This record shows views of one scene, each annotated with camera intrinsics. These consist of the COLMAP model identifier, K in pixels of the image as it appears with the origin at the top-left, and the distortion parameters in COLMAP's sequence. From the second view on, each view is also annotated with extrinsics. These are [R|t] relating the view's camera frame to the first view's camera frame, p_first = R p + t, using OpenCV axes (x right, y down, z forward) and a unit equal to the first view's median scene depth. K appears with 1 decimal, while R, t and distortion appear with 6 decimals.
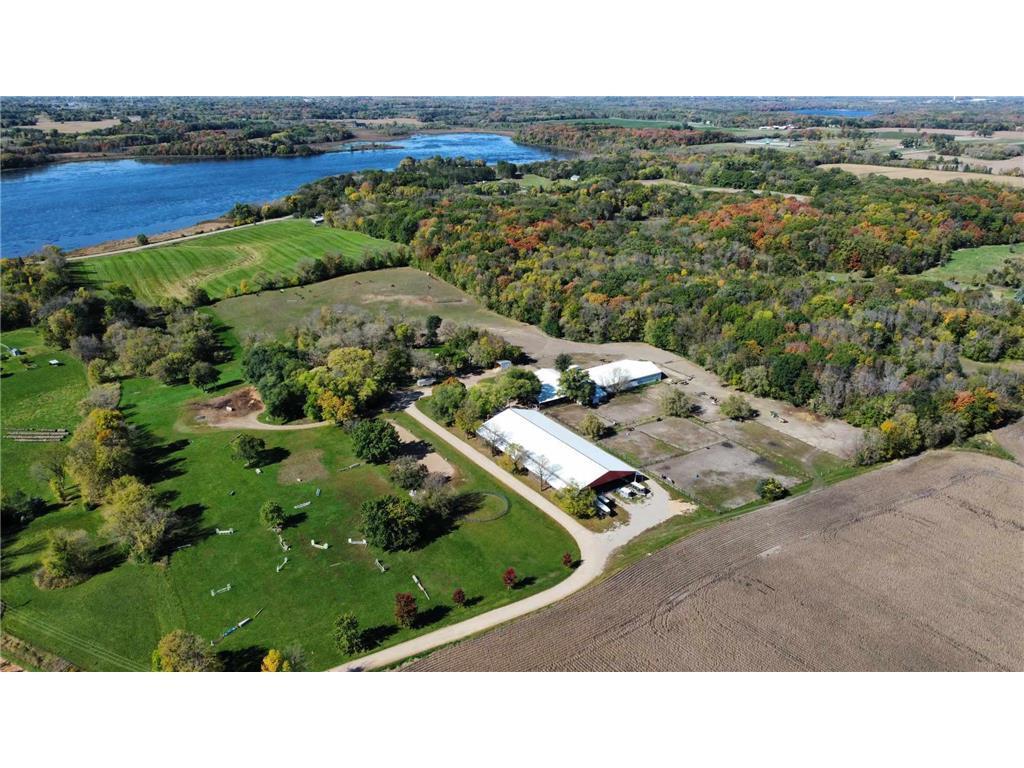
lens RADIAL K [[775.3, 0, 512.0], [0, 775.3, 384.0], [0, 0, 1]] dist [0.005982, -0.013967]
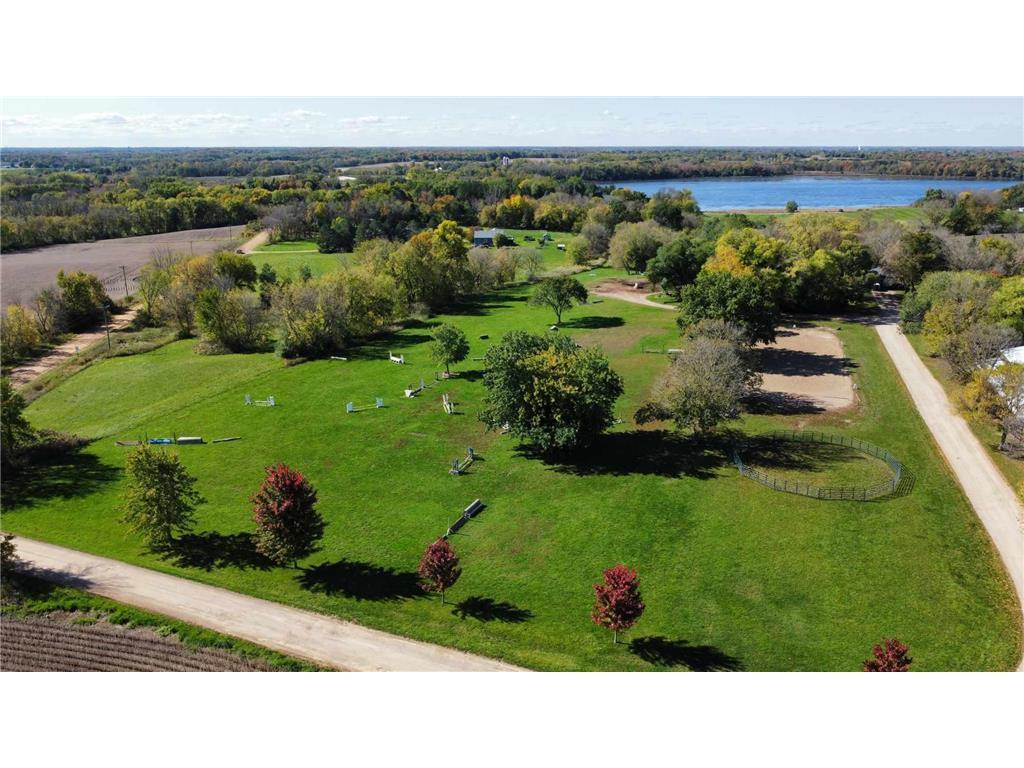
lens RADIAL K [[775.3, 0, 512.0], [0, 775.3, 384.0], [0, 0, 1]] dist [0.005982, -0.013967]
pose [[0.611363, 0.228552, -0.757627, 0.067116], [-0.285557, 0.956596, 0.058146, 0.066915], [0.738033, 0.180797, 0.650092, 0.306643]]
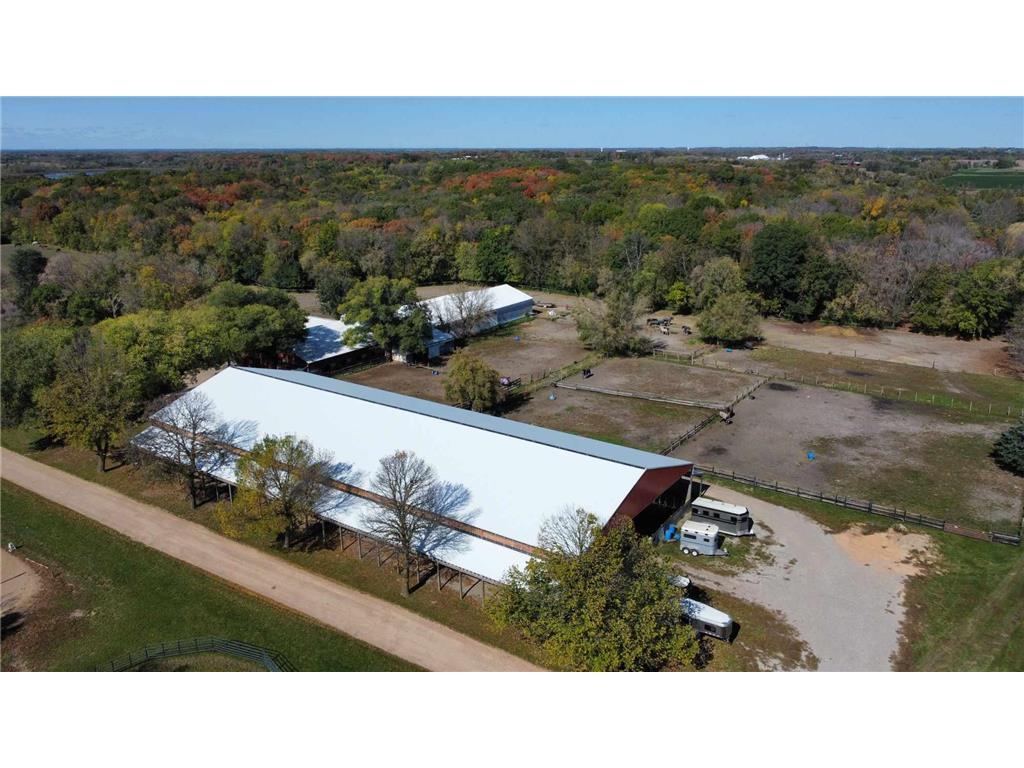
lens RADIAL K [[775.3, 0, 512.0], [0, 775.3, 384.0], [0, 0, 1]] dist [0.005982, -0.013967]
pose [[0.924279, -0.118774, 0.362767, -0.008098], [0.145501, 0.988234, -0.047157, 0.042112], [-0.352898, 0.096369, 0.930686, 0.363544]]
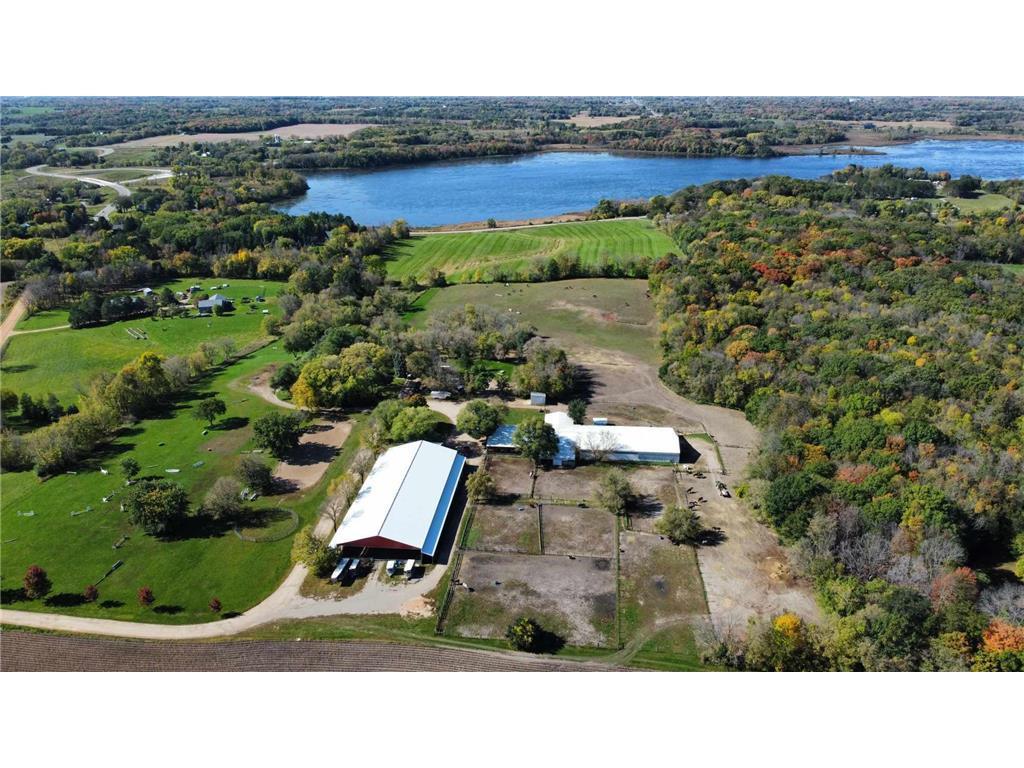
lens RADIAL K [[775.3, 0, 512.0], [0, 775.3, 384.0], [0, 0, 1]] dist [0.005982, -0.013967]
pose [[0.783849, 0.221110, -0.580251, 0.335933], [-0.220498, 0.972669, 0.072779, -0.069216], [0.580484, 0.070896, 0.811179, 0.185506]]
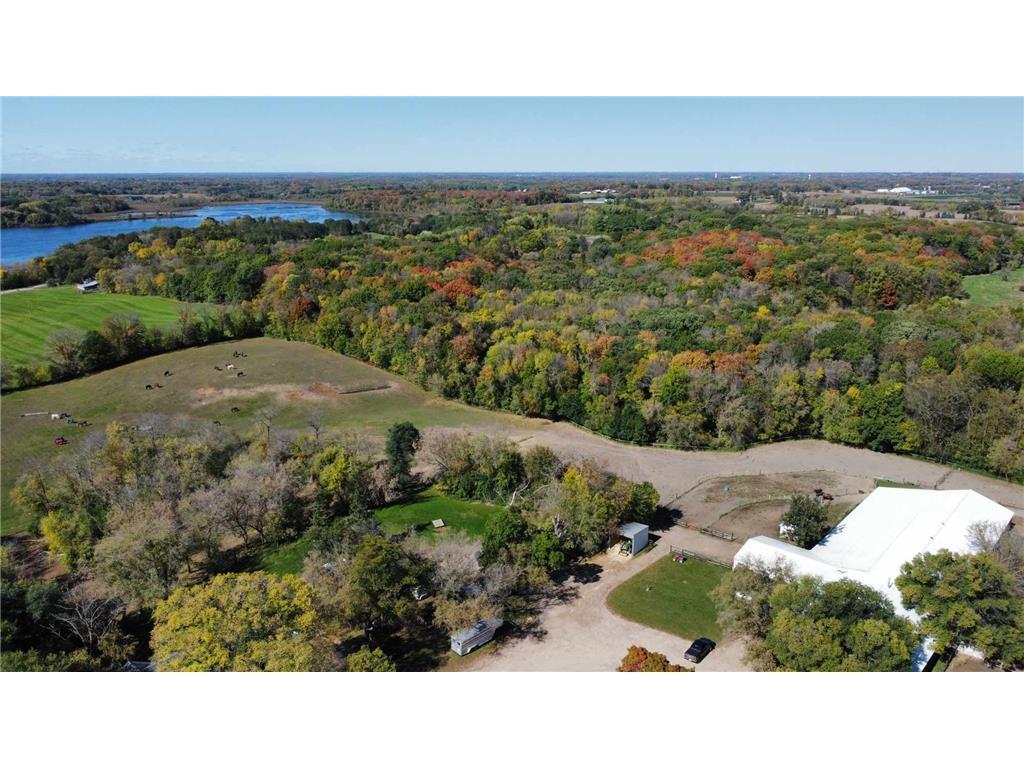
lens RADIAL K [[775.3, 0, 512.0], [0, 775.3, 384.0], [0, 0, 1]] dist [0.005982, -0.013967]
pose [[0.965659, -0.075997, 0.248451, -0.112249], [0.101042, 0.990835, -0.089645, -0.050511], [-0.239361, 0.111670, 0.964488, 0.445543]]
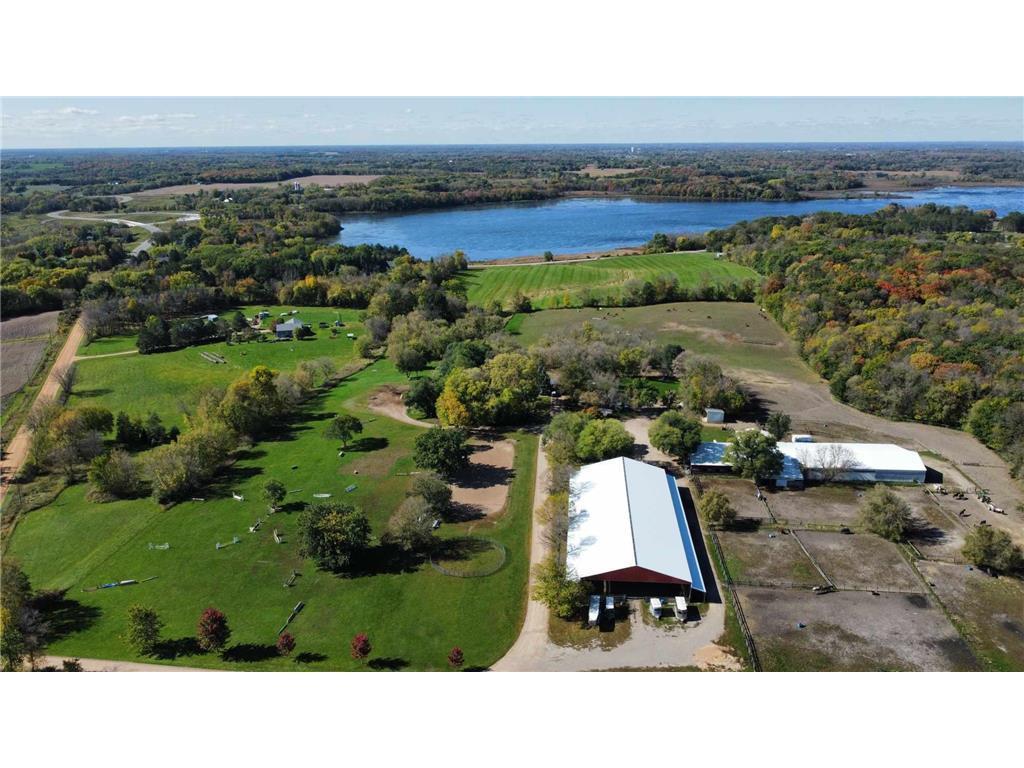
lens RADIAL K [[775.3, 0, 512.0], [0, 775.3, 384.0], [0, 0, 1]] dist [0.005982, -0.013967]
pose [[0.789731, 0.174734, -0.588042, 0.195471], [-0.214544, 0.976712, 0.002098, -0.009156], [0.574714, 0.124504, 0.808828, 0.183576]]
